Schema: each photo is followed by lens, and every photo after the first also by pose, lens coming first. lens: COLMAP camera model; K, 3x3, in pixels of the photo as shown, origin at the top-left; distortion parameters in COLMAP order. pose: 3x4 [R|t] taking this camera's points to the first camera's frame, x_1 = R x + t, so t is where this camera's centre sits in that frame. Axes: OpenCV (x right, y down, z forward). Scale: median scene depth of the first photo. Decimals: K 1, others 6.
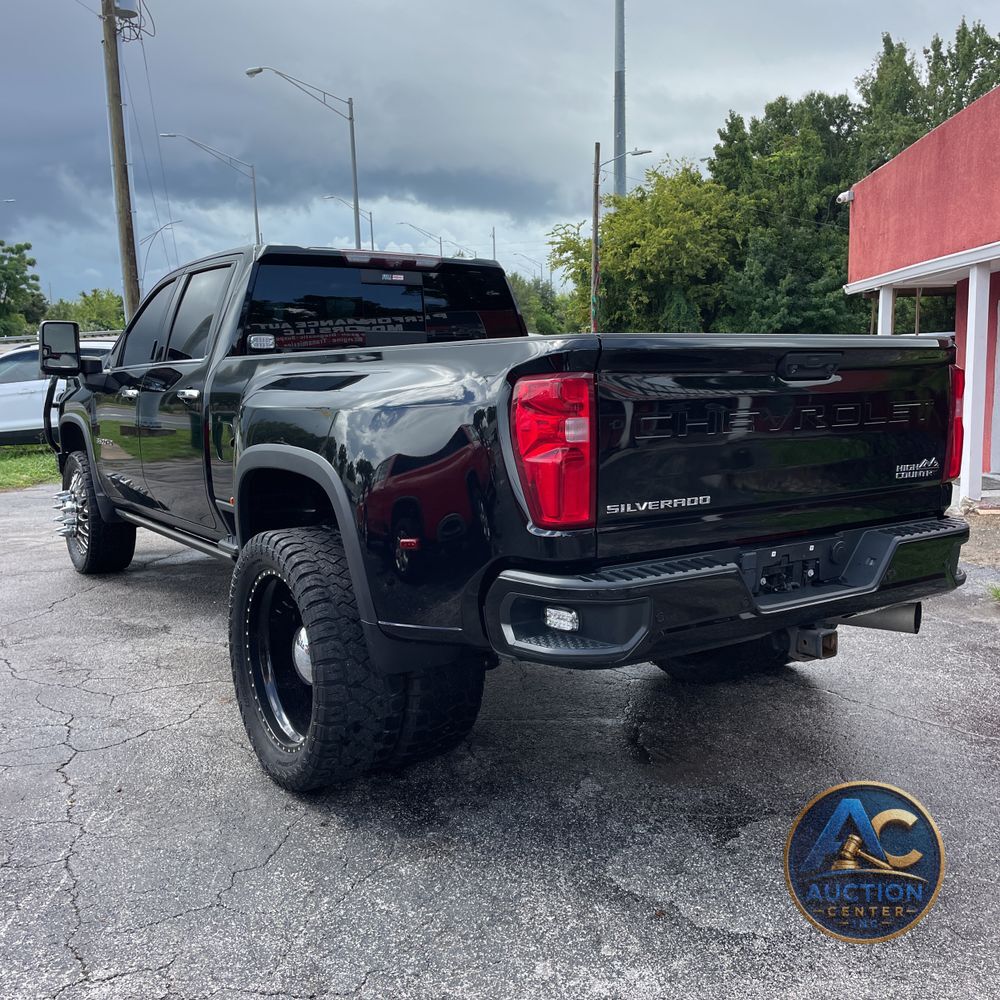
lens RADIAL K [[1029.7, 0, 487.9], [0, 1029.7, 490.8], [0, 0, 1]] dist [0.092626, -0.110110]
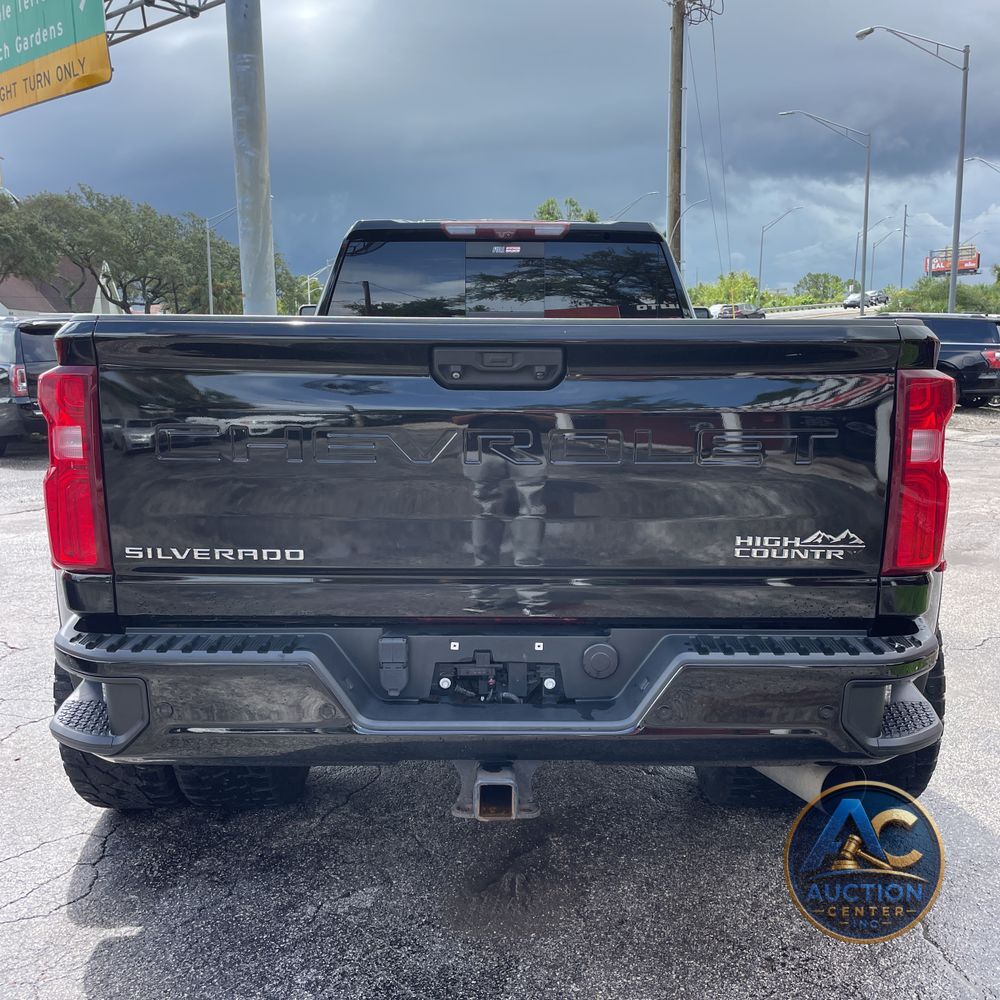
lens RADIAL K [[1011.4, 0, 500.0], [0, 1011.4, 500.0], [0, 0, 1]] dist [0.096350, -0.110726]
pose [[0.828493, 0.098440, -0.551279, 0.053840], [-0.081445, 0.995143, 0.055299, -0.005950], [0.554045, -0.000915, 0.832486, 0.038686]]
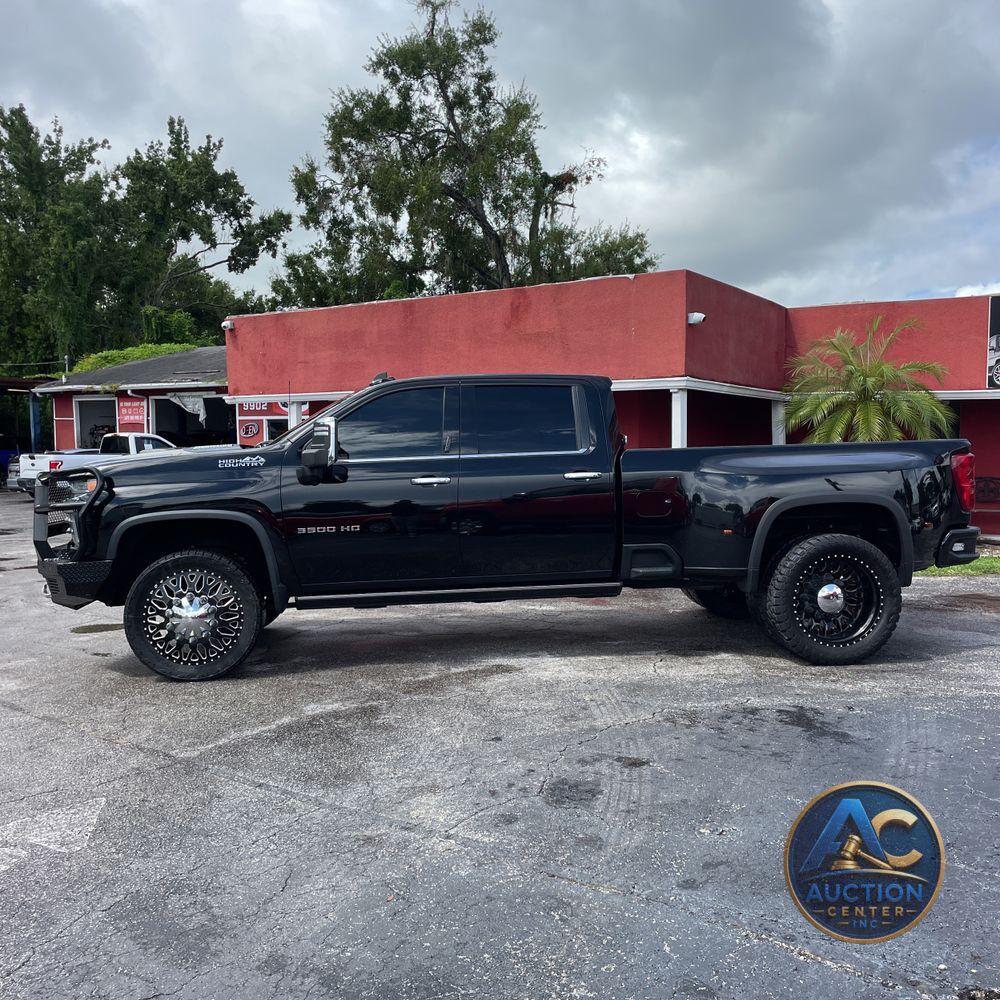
lens RADIAL K [[1050.6, 0, 500.0], [0, 1050.6, 500.0], [0, 0, 1]] dist [0.129925, -0.207091]
pose [[0.456661, -0.034396, 0.888975, -0.208231], [0.114455, 0.993220, -0.020366, -0.005667], [-0.882247, 0.111048, 0.457502, 0.058013]]
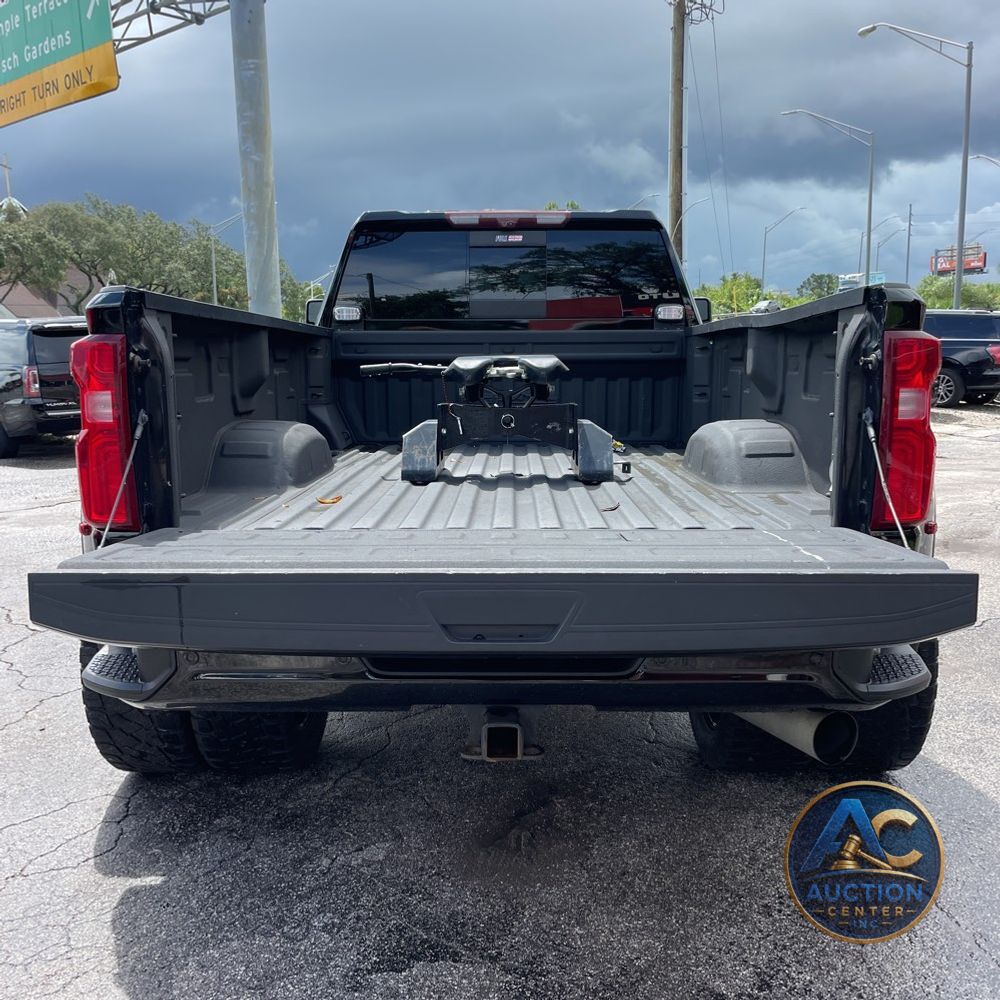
lens RADIAL K [[1010.1, 0, 482.5], [0, 1010.1, 504.6], [0, 0, 1]] dist [0.092207, -0.100474]
pose [[0.817557, 0.094539, -0.568035, 0.055487], [-0.075340, 0.995513, 0.057250, -0.003639], [0.570898, -0.004009, 0.821011, 0.036374]]
